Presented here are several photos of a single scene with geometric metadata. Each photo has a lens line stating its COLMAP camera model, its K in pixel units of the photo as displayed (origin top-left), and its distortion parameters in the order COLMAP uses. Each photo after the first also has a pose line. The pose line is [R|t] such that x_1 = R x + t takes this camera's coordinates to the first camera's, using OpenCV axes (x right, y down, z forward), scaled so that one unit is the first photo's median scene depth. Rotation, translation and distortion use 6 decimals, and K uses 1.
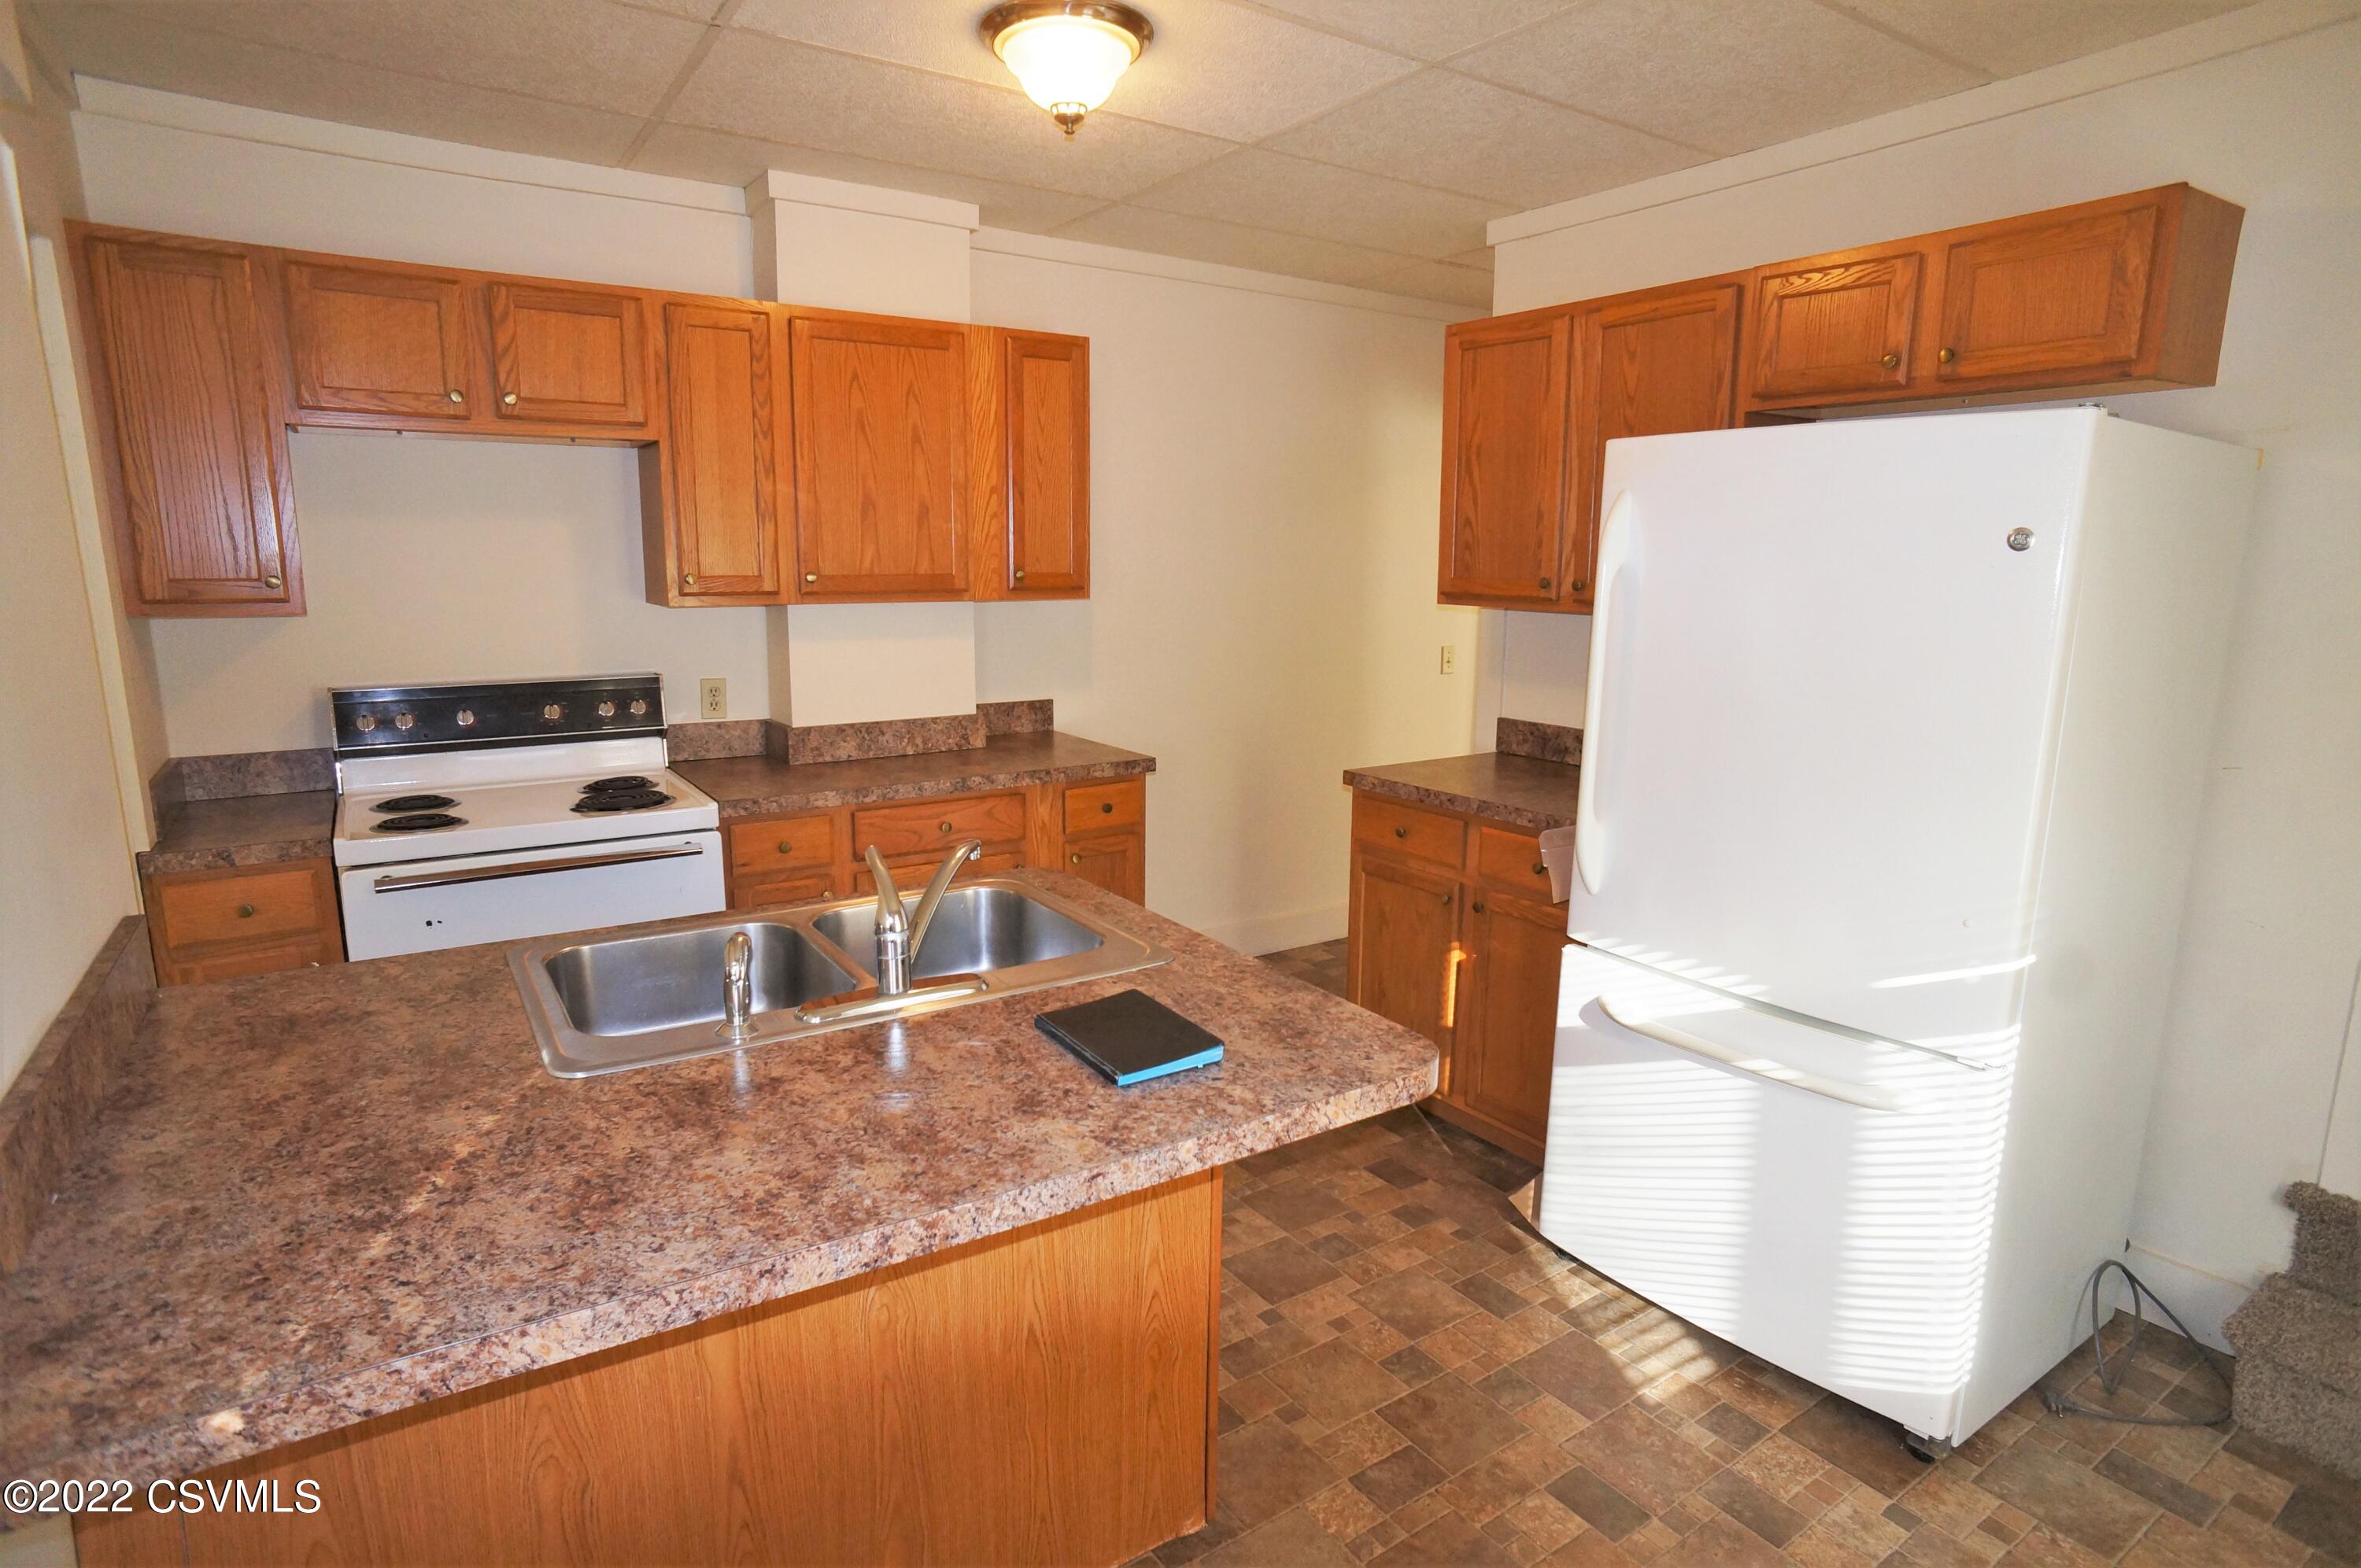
lens RADIAL K [[1231.9, 0, 1180.5], [0, 1231.9, 784.0], [0, 0, 1]] dist [-0.073912, 0.037146]
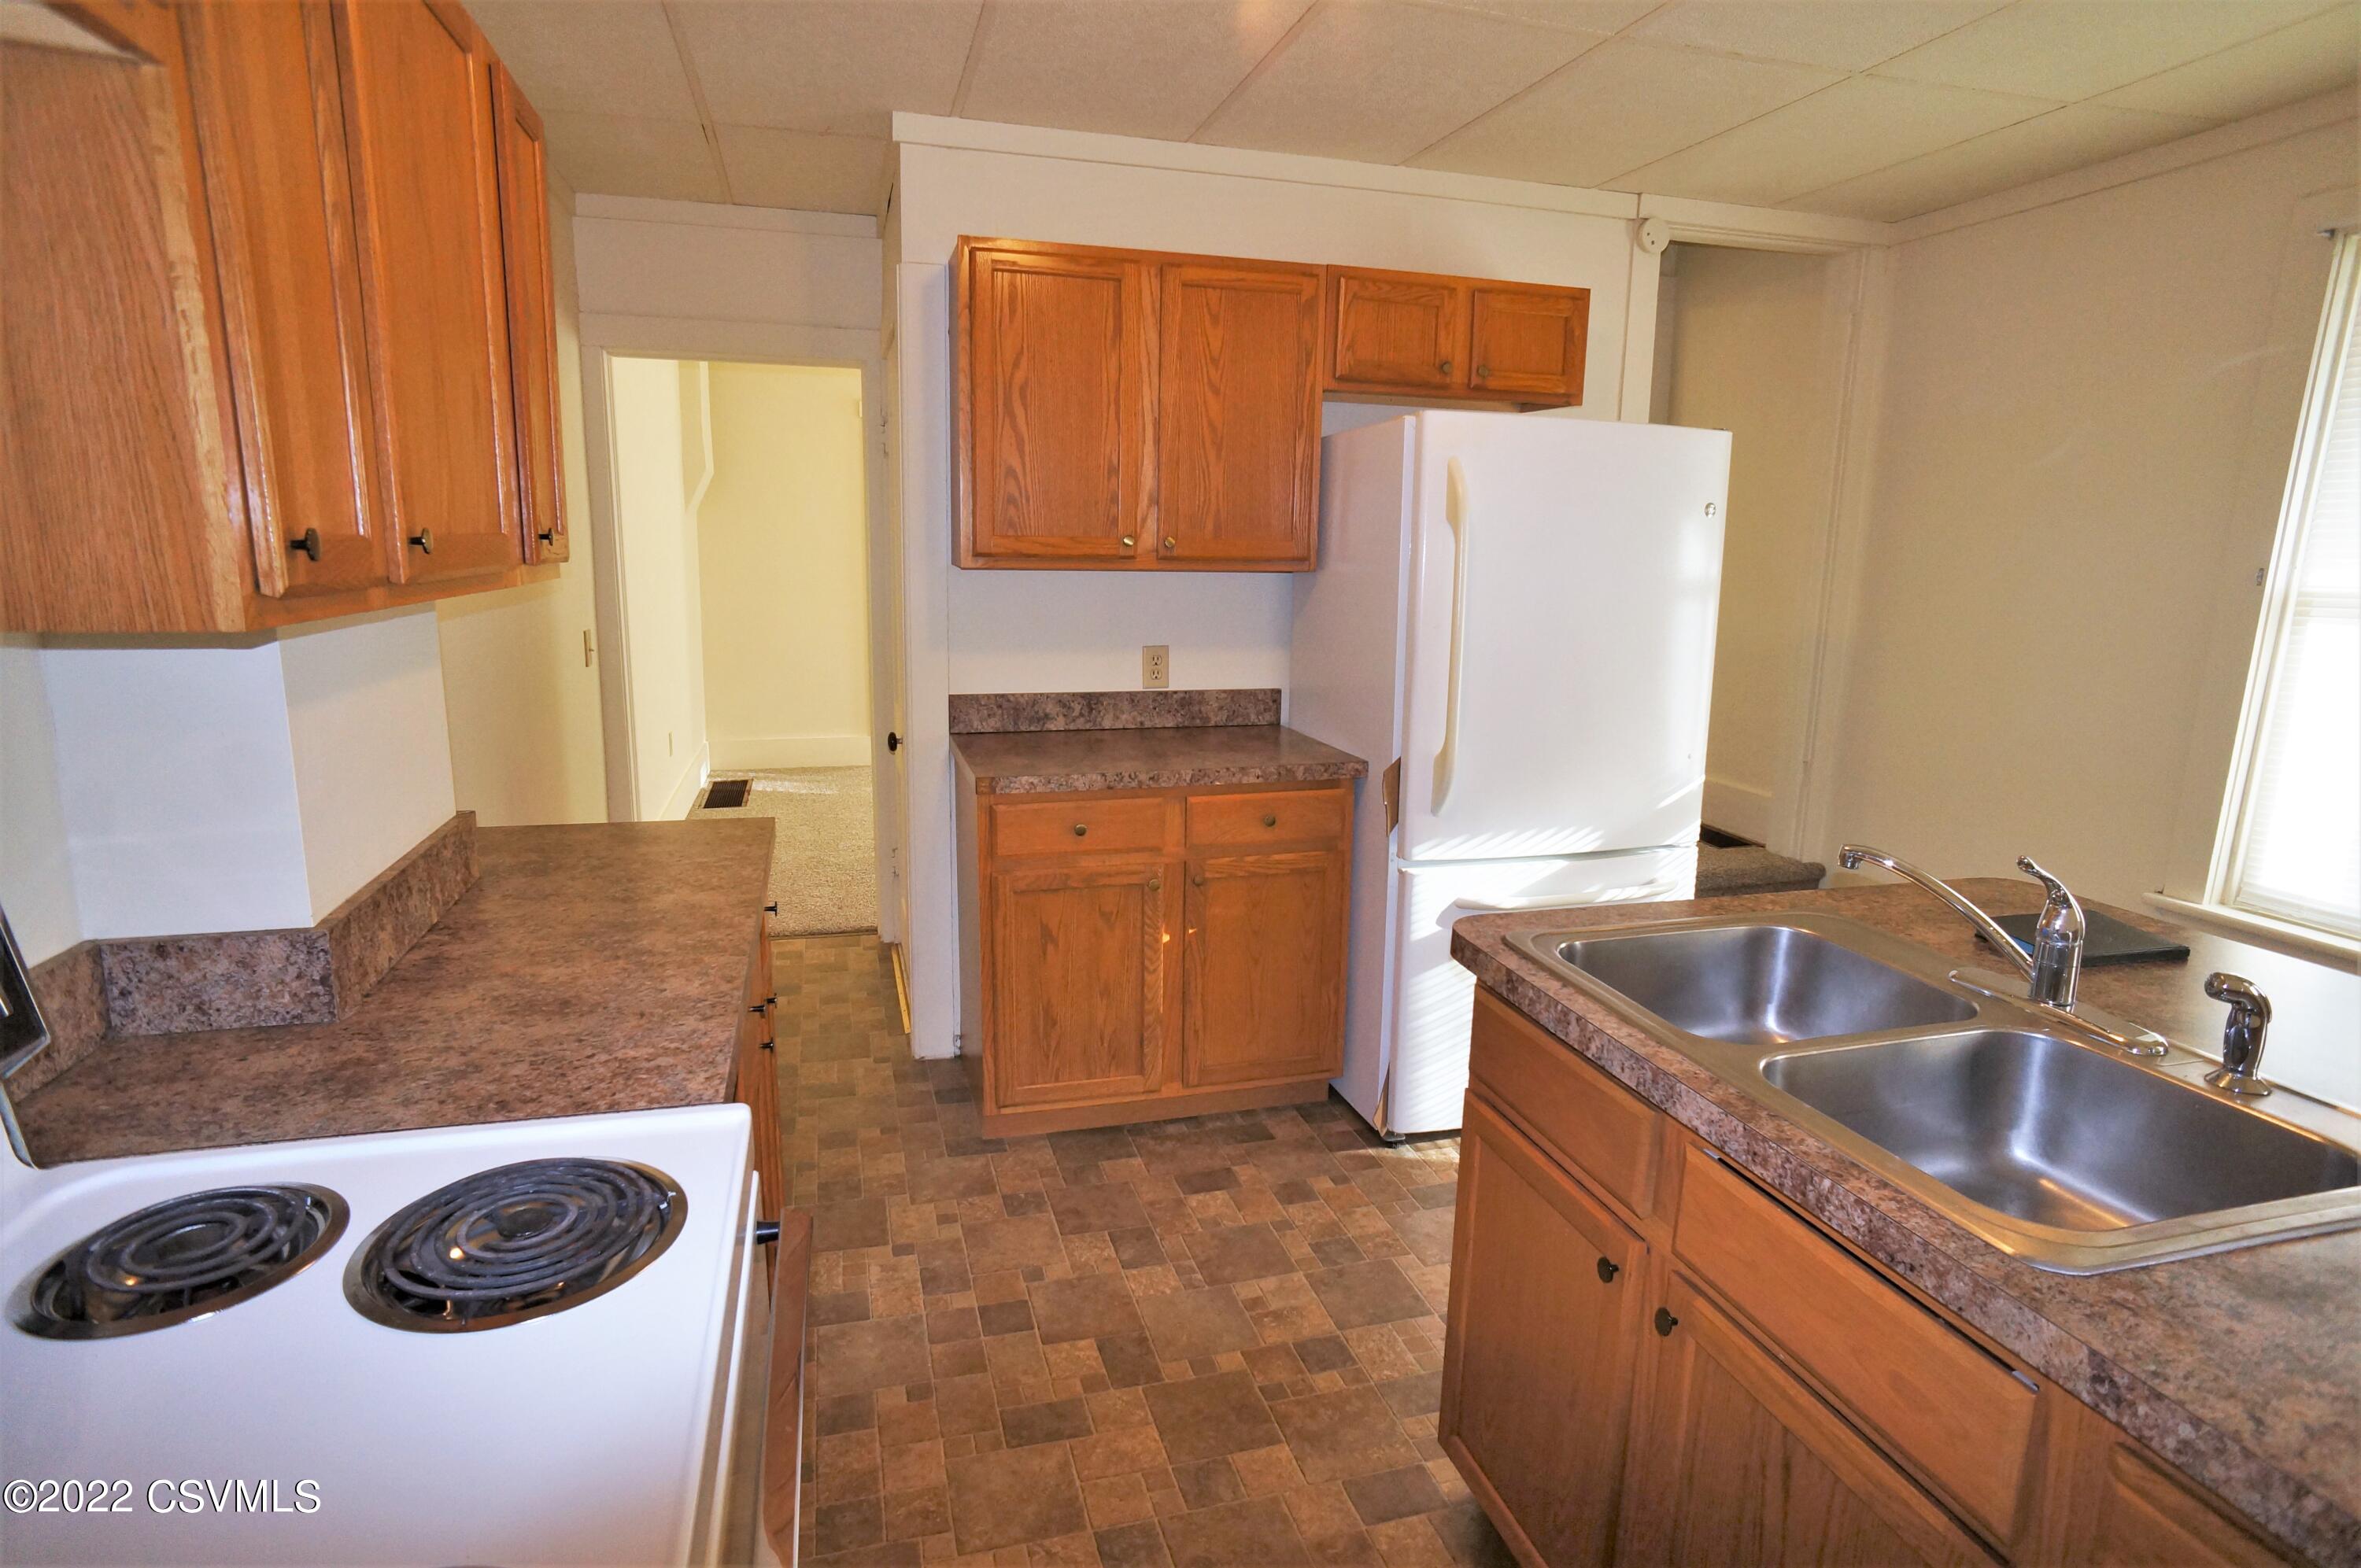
lens RADIAL K [[1231.9, 0, 1180.5], [0, 1231.9, 784.0], [0, 0, 1]] dist [-0.073912, 0.037146]
pose [[0.312097, -0.189212, 0.931018, -0.602521], [0.159194, 0.976527, 0.145095, -0.107716], [-0.936618, 0.102928, 0.334892, 0.636534]]
